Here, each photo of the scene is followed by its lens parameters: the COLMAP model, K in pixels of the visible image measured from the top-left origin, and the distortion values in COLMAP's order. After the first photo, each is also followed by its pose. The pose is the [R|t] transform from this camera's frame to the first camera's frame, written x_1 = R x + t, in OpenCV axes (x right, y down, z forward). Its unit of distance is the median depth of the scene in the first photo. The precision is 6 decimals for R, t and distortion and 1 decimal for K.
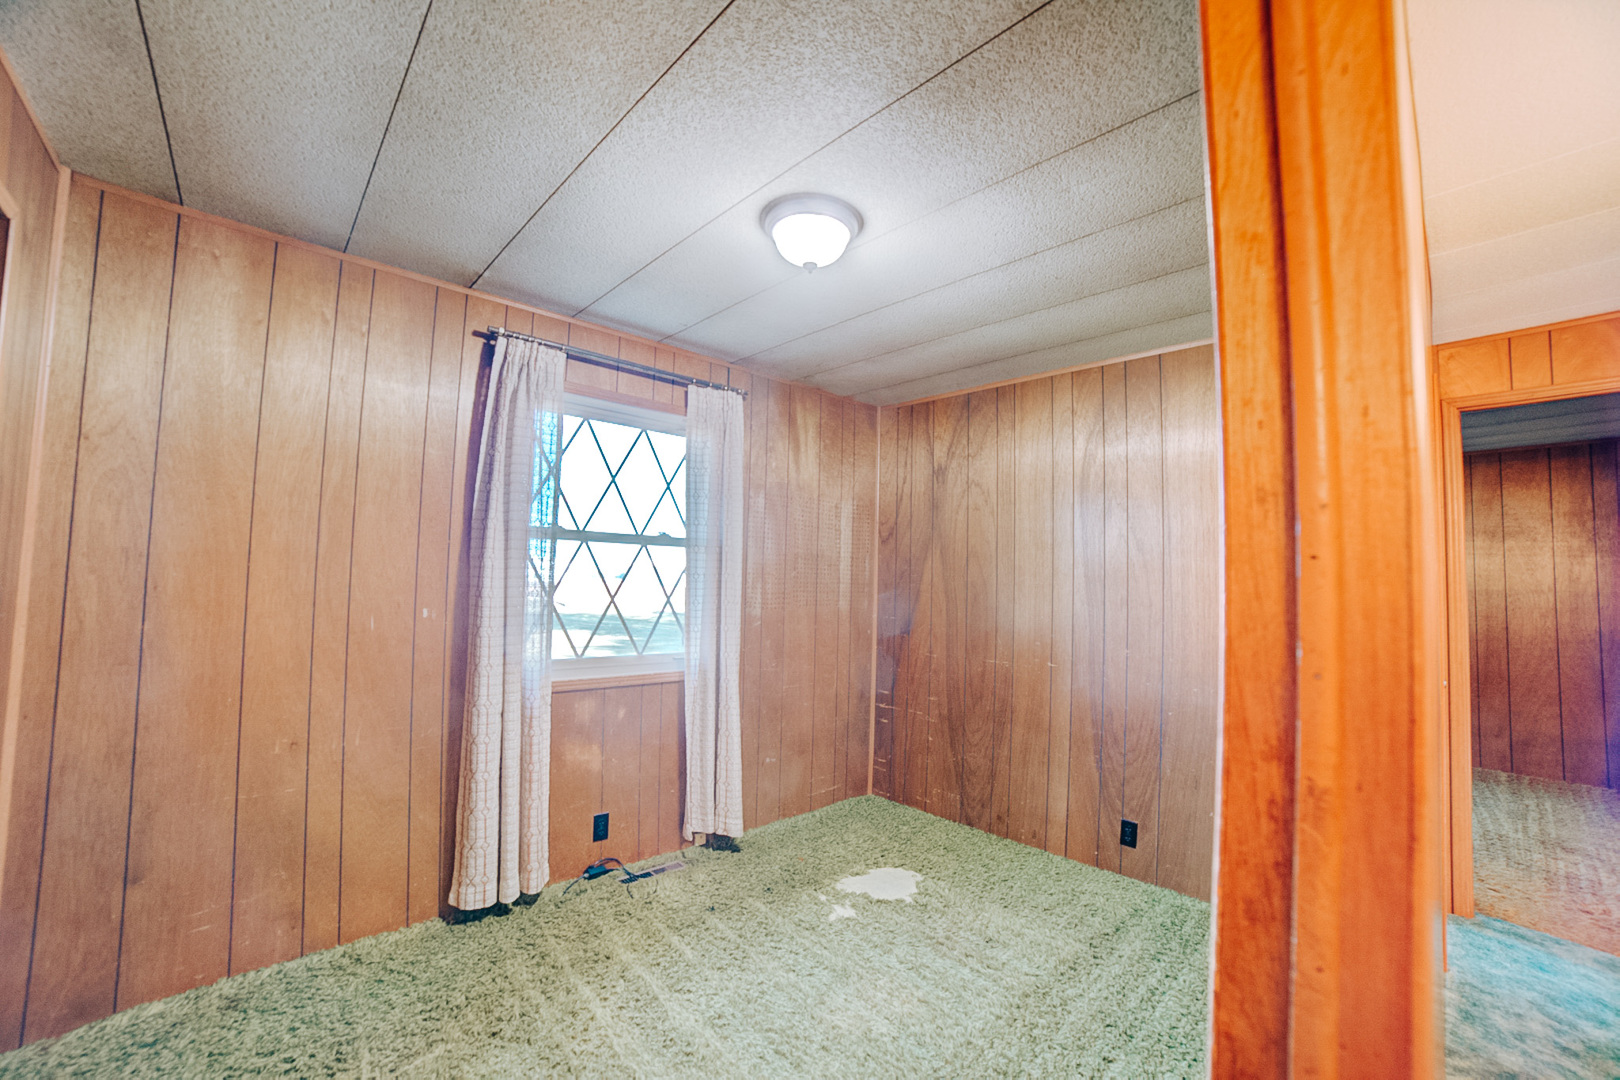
lens RADIAL K [[648.9, 0, 804.6], [0, 648.9, 543.8], [0, 0, 1]] dist [-0.093341, 0.035112]
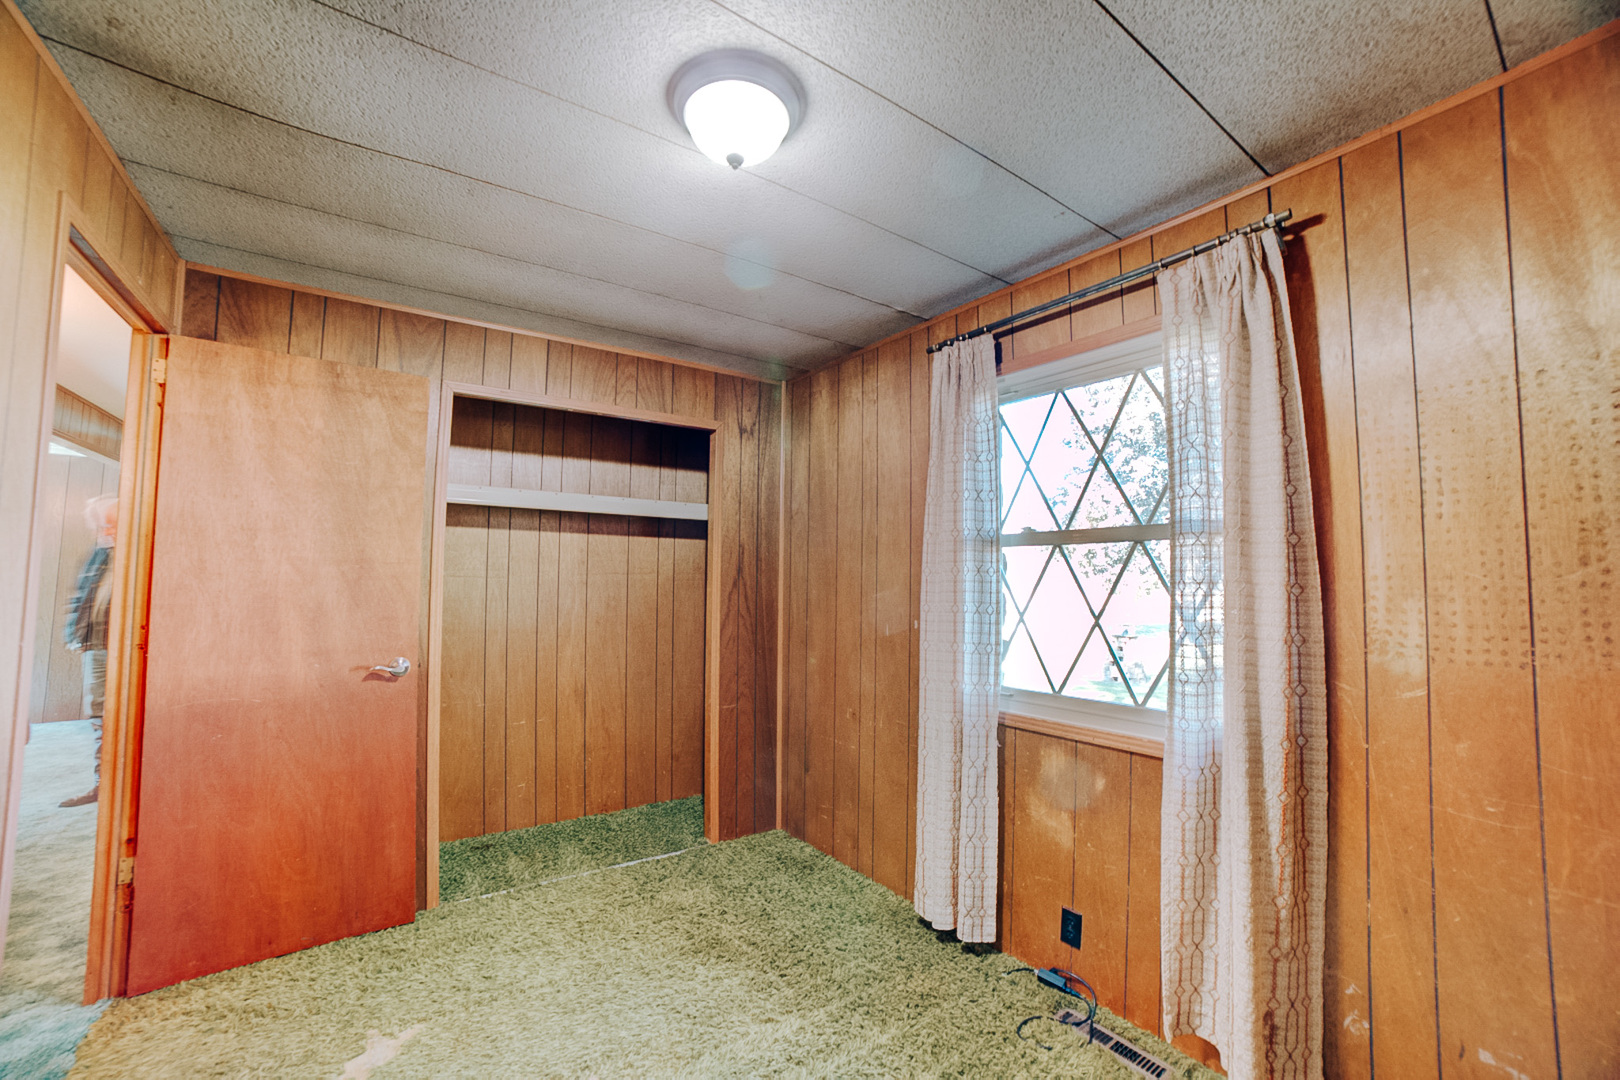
lens RADIAL K [[662.9, 0, 806.7], [0, 662.9, 546.9], [0, 0, 1]] dist [-0.091934, 0.041228]
pose [[-0.123806, -0.083468, -0.988790, 0.494174], [0.036216, 0.995412, -0.088561, 0.059375], [0.991645, -0.046774, -0.120215, 0.805659]]
